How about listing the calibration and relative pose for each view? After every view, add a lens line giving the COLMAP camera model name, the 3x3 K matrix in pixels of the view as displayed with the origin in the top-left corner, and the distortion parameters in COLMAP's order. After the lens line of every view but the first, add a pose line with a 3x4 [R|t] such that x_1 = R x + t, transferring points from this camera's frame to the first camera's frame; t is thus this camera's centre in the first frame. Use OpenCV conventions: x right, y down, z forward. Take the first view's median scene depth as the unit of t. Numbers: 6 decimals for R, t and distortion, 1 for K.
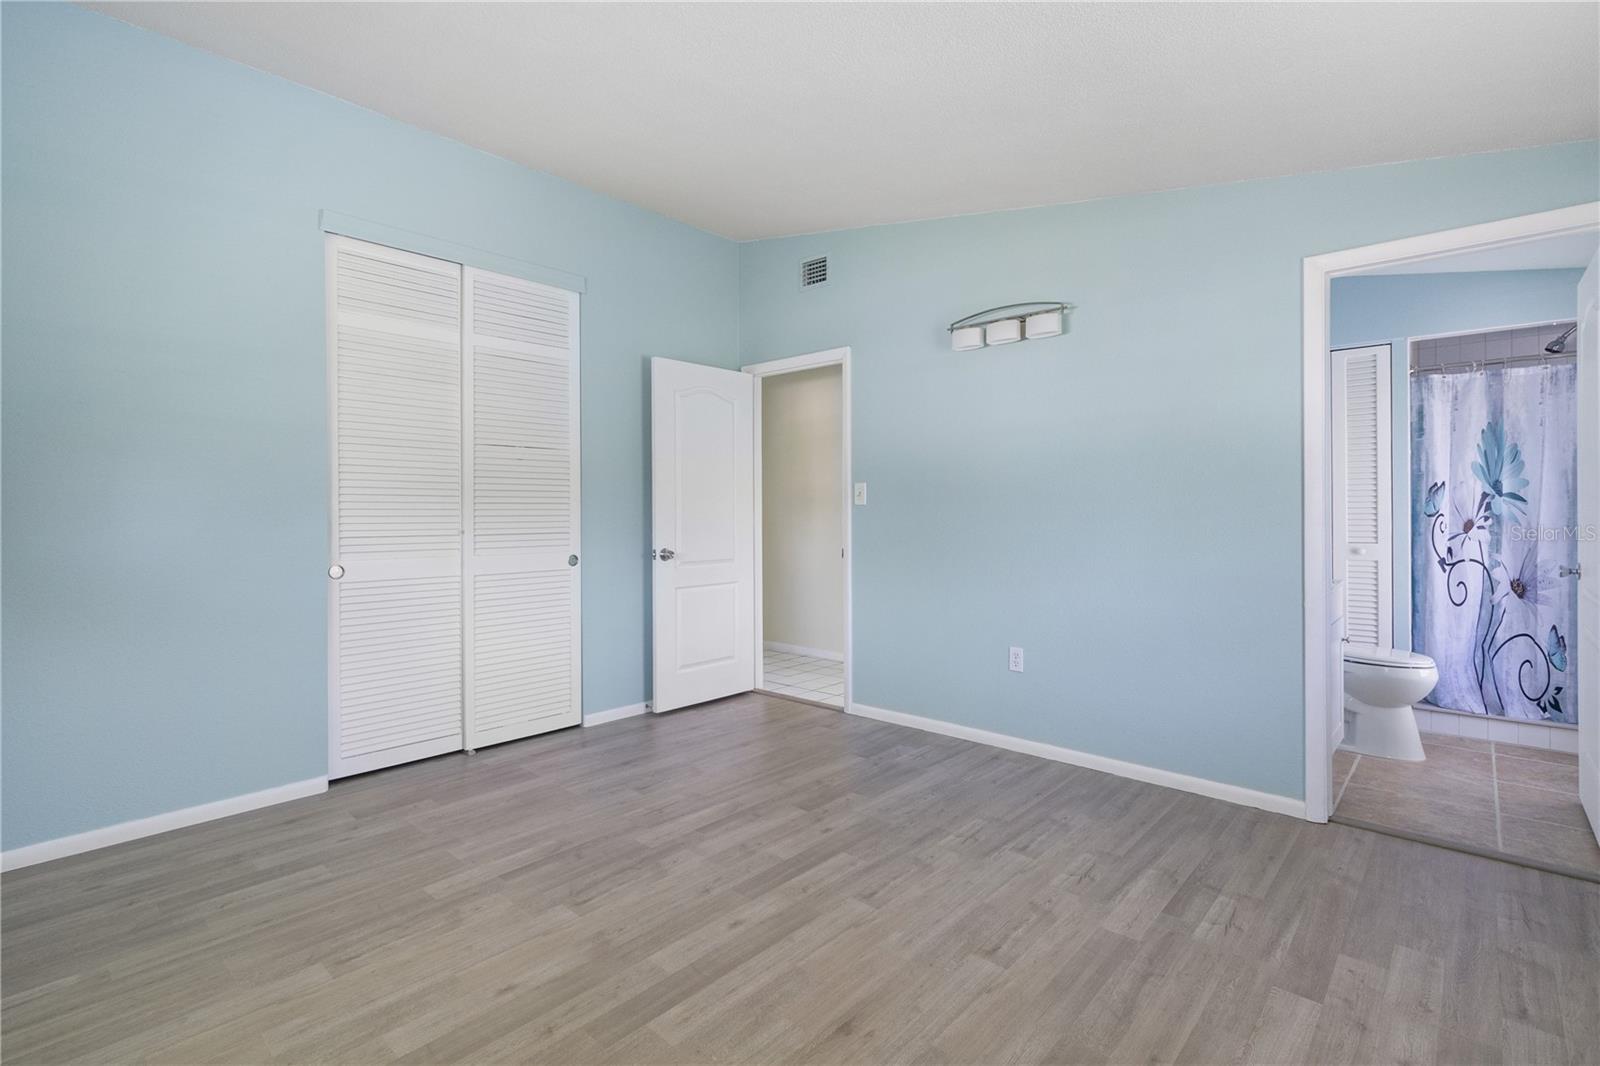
lens RADIAL K [[745.9, 0, 808.3], [0, 745.9, 511.1], [0, 0, 1]] dist [0.000403, 0.000691]
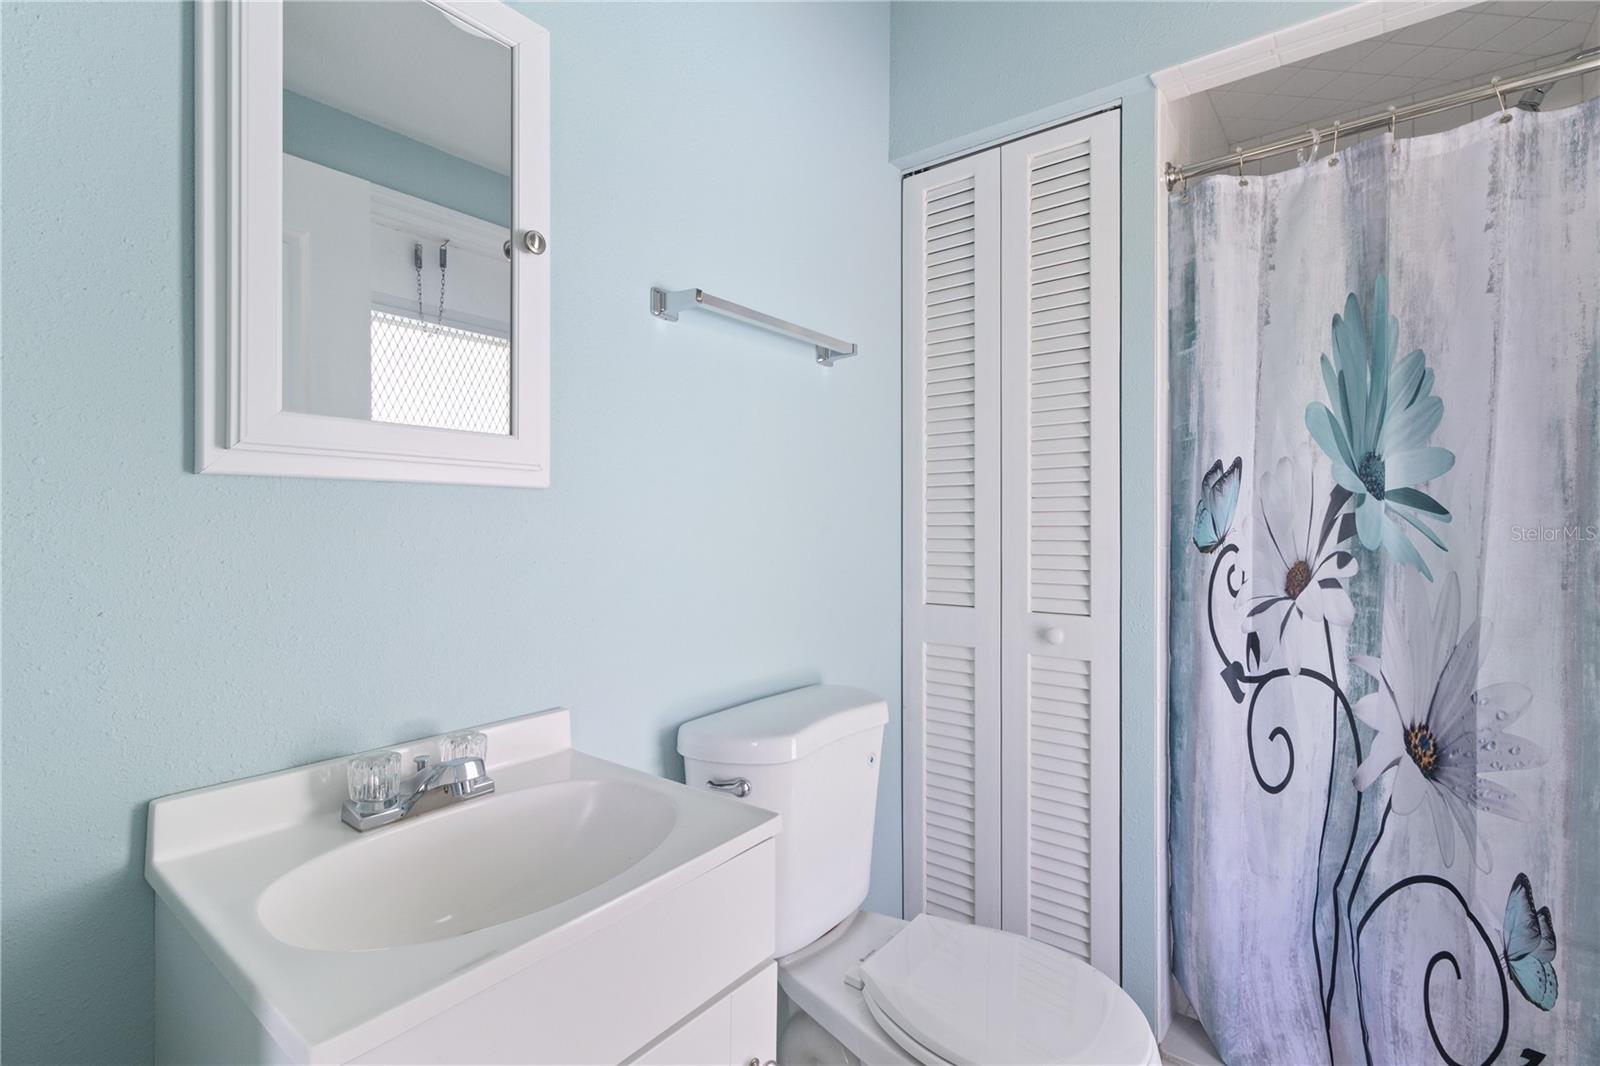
lens RADIAL K [[745.9, 0, 802.7], [0, 745.9, 519.3], [0, 0, 1]] dist [0.000403, 0.000691]
pose [[0.997000, 0.008366, 0.076948, 0.614536], [-0.008141, 0.999962, -0.003241, -0.006125], [-0.076972, 0.002605, 0.997030, 0.654395]]
